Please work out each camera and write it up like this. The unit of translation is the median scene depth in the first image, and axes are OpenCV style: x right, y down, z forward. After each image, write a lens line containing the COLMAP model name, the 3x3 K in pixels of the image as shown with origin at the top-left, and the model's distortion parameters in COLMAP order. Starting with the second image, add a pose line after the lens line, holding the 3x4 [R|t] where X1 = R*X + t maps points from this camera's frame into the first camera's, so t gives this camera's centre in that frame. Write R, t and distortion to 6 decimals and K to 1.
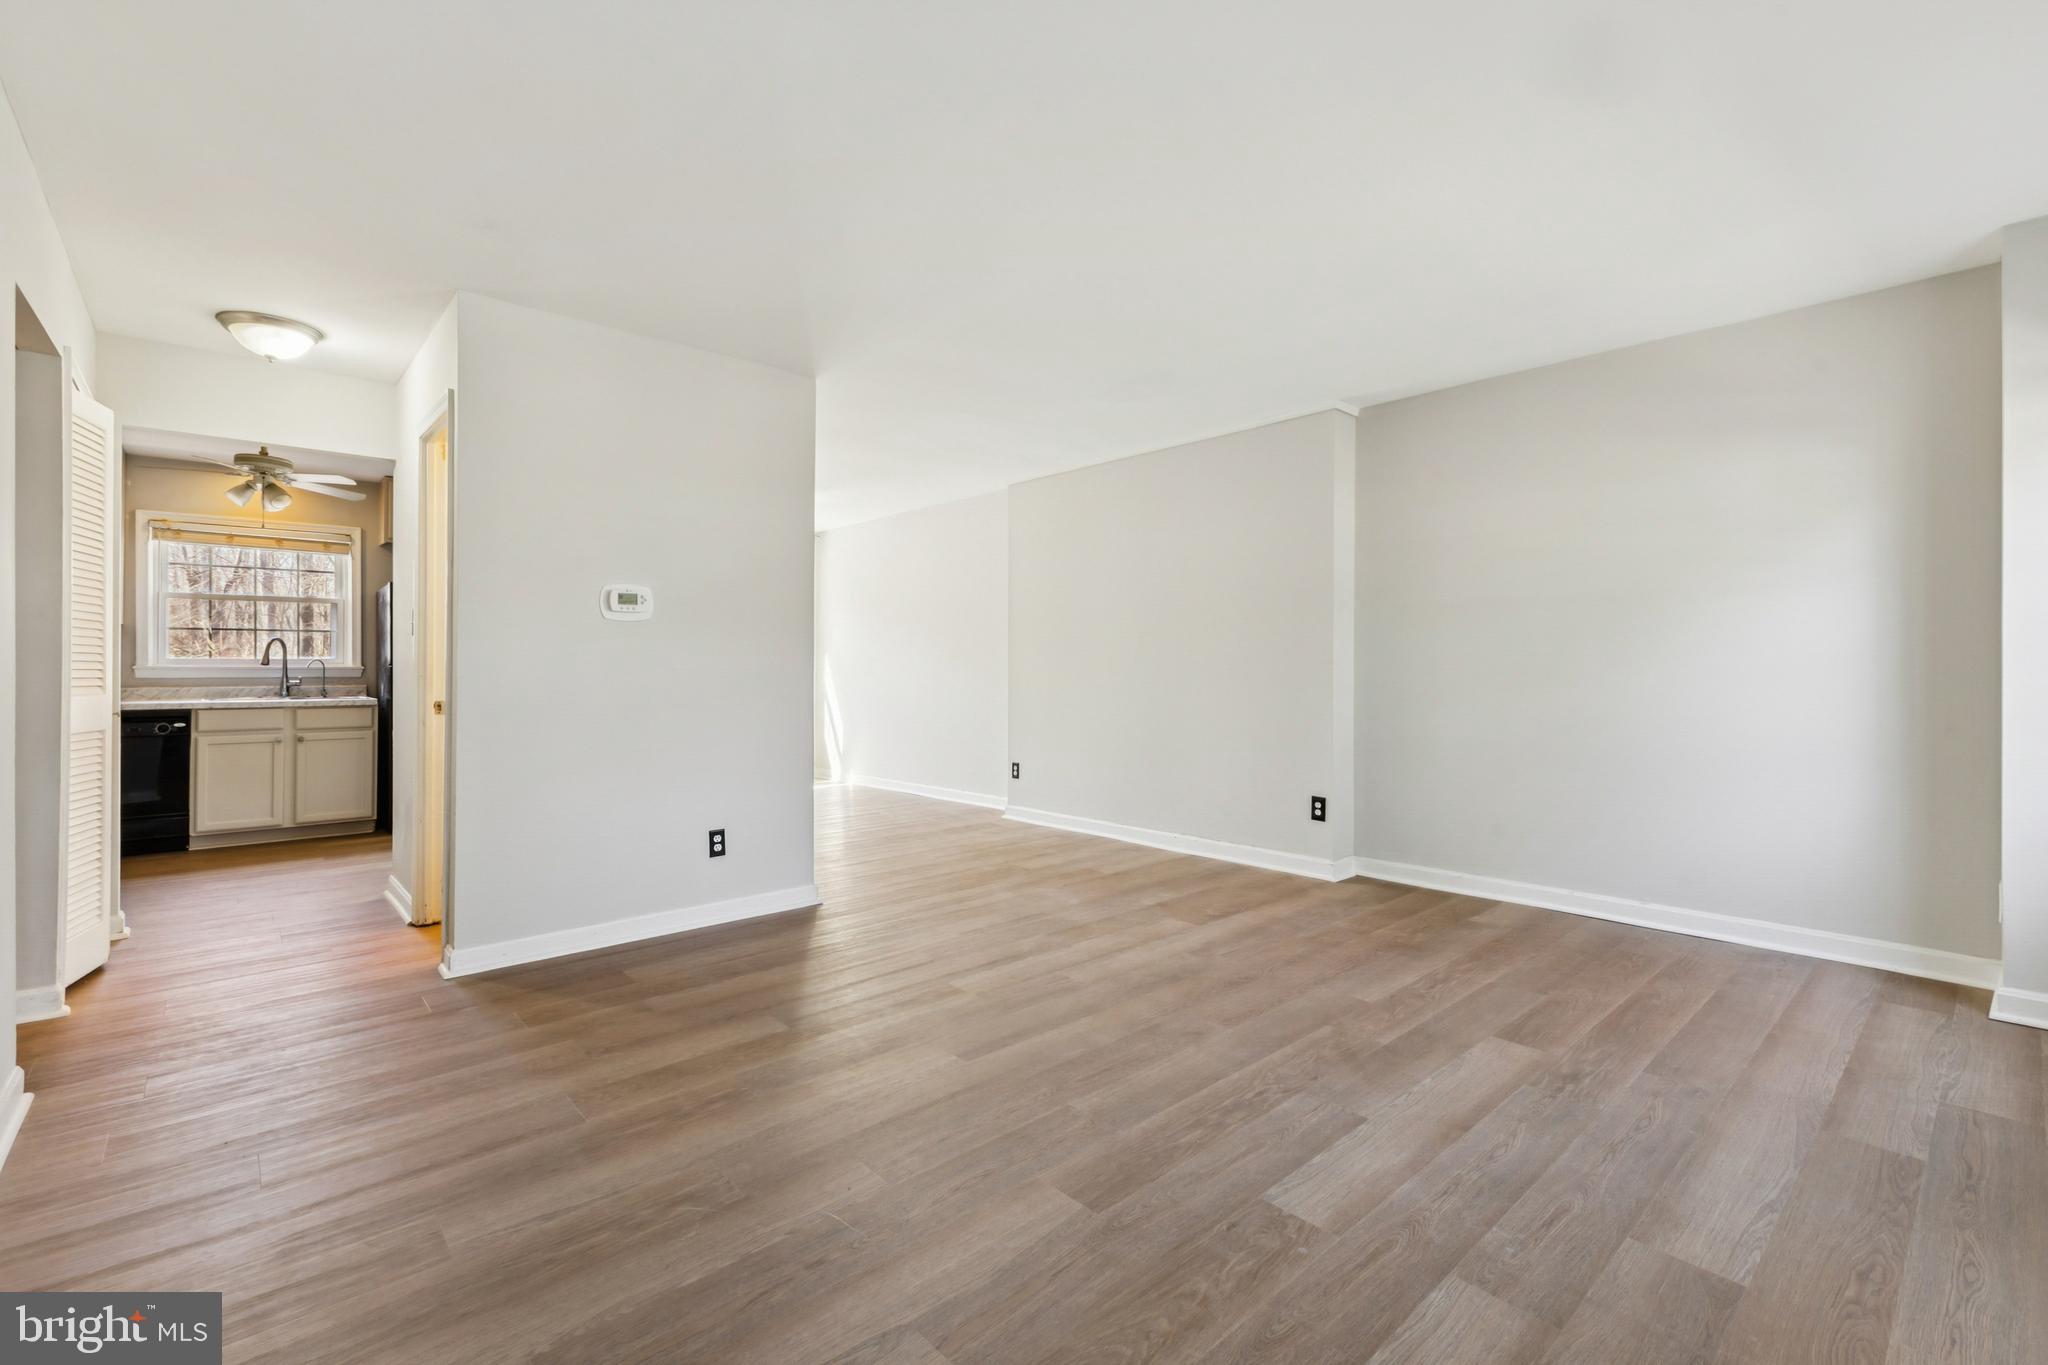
lens RADIAL K [[906.8, 0, 1023.0], [0, 906.8, 658.1], [0, 0, 1]] dist [0.015237, 0.000516]
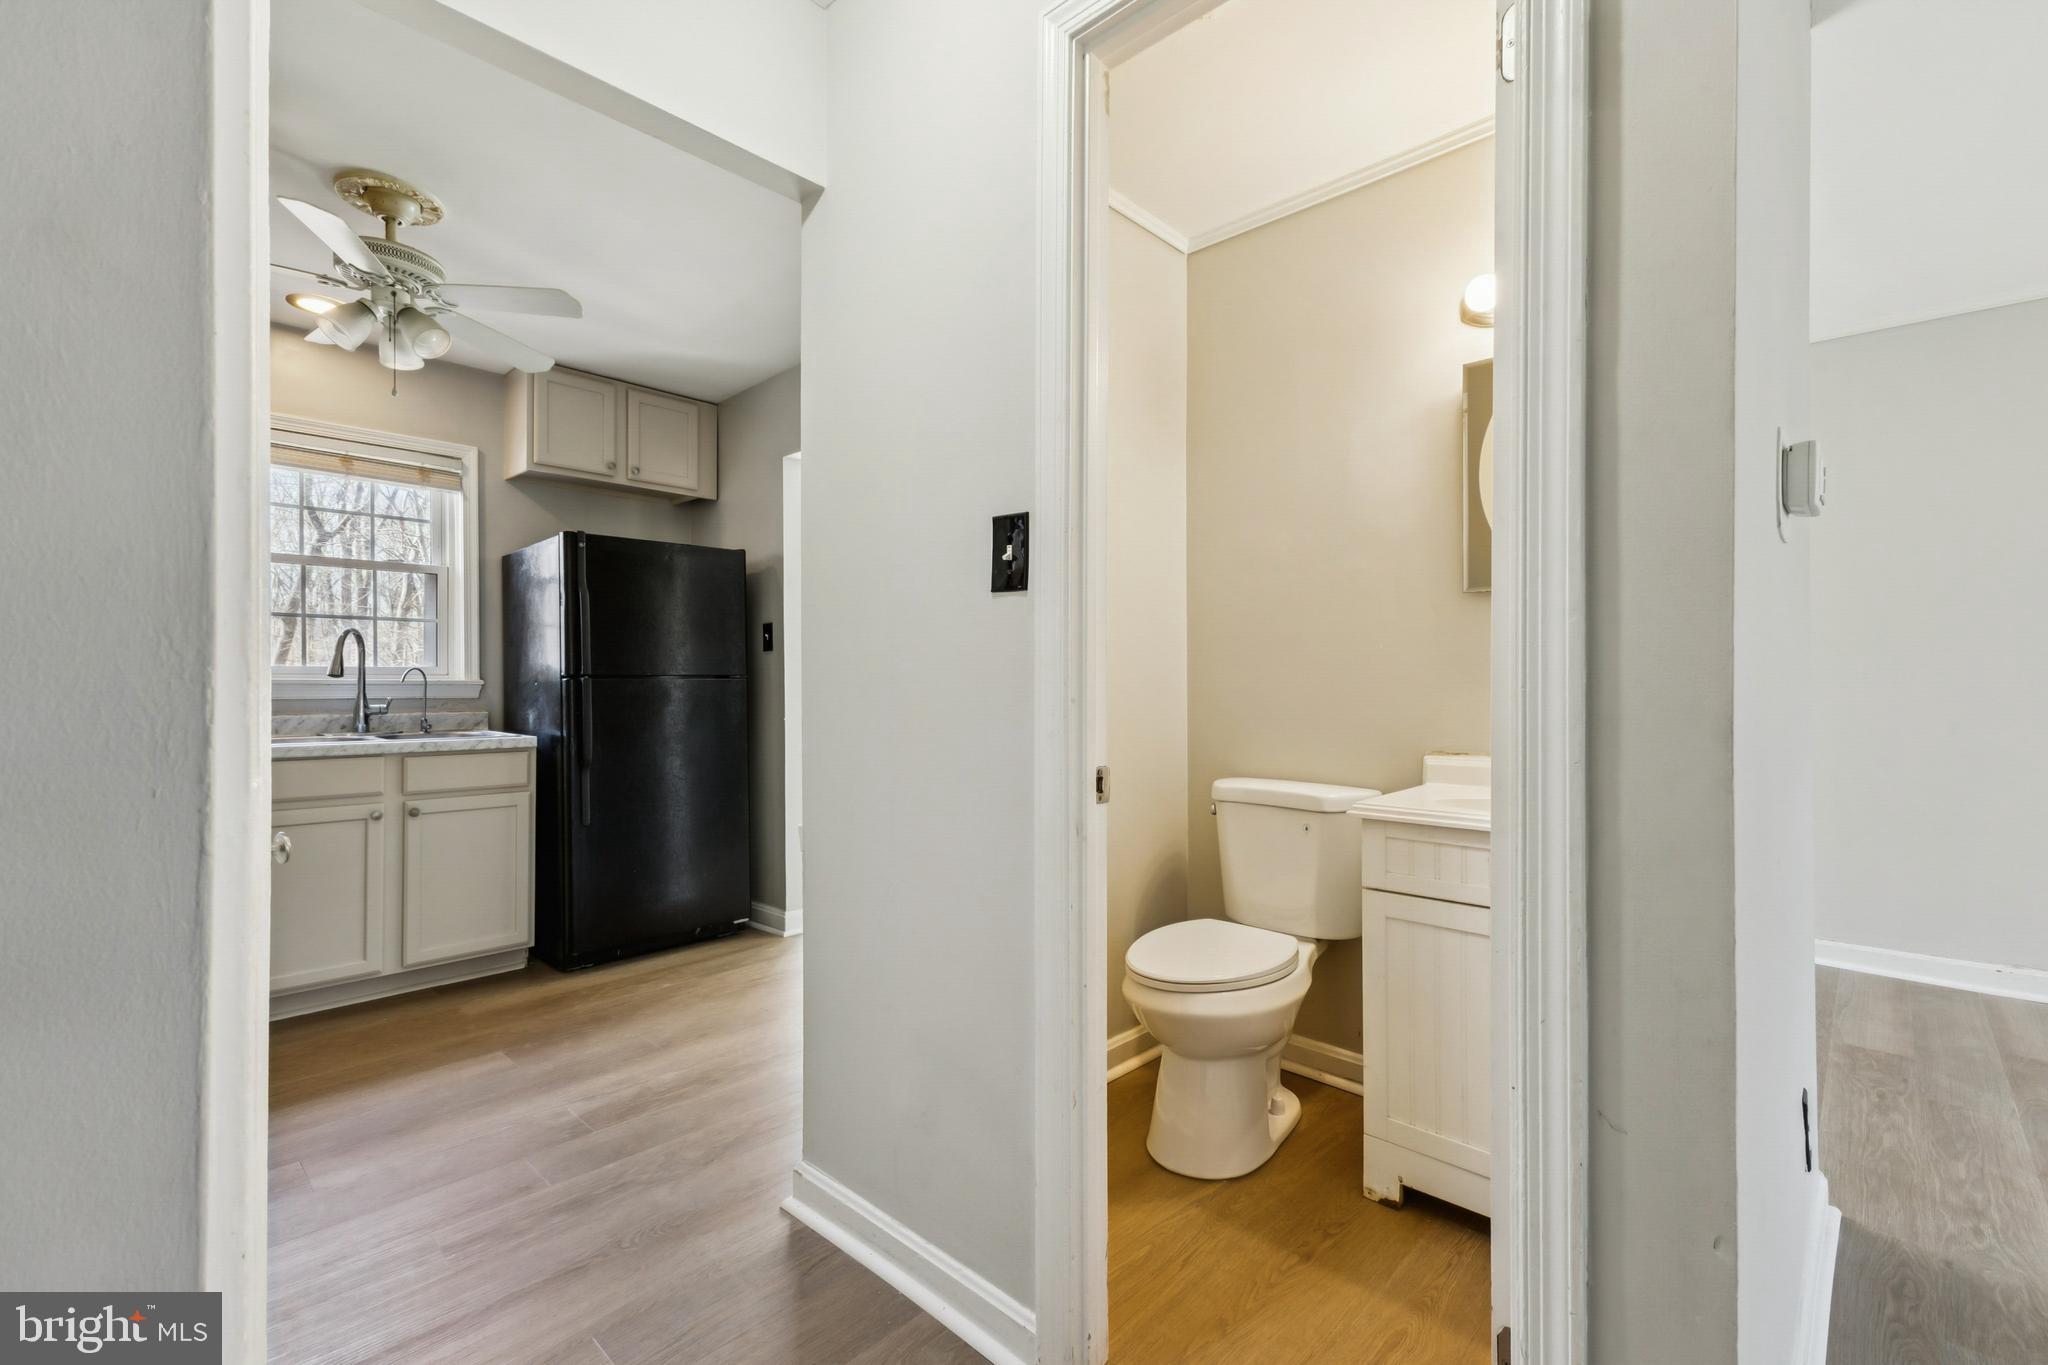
lens RADIAL K [[893.1, 0, 1025.3], [0, 893.1, 686.2], [0, 0, 1]] dist [0.009658, 0.000167]
pose [[0.996286, -0.000176, 0.086102, -0.476747], [-0.000673, 0.999951, 0.009838, 0.007878], [-0.086099, -0.009860, 0.996238, 0.440262]]
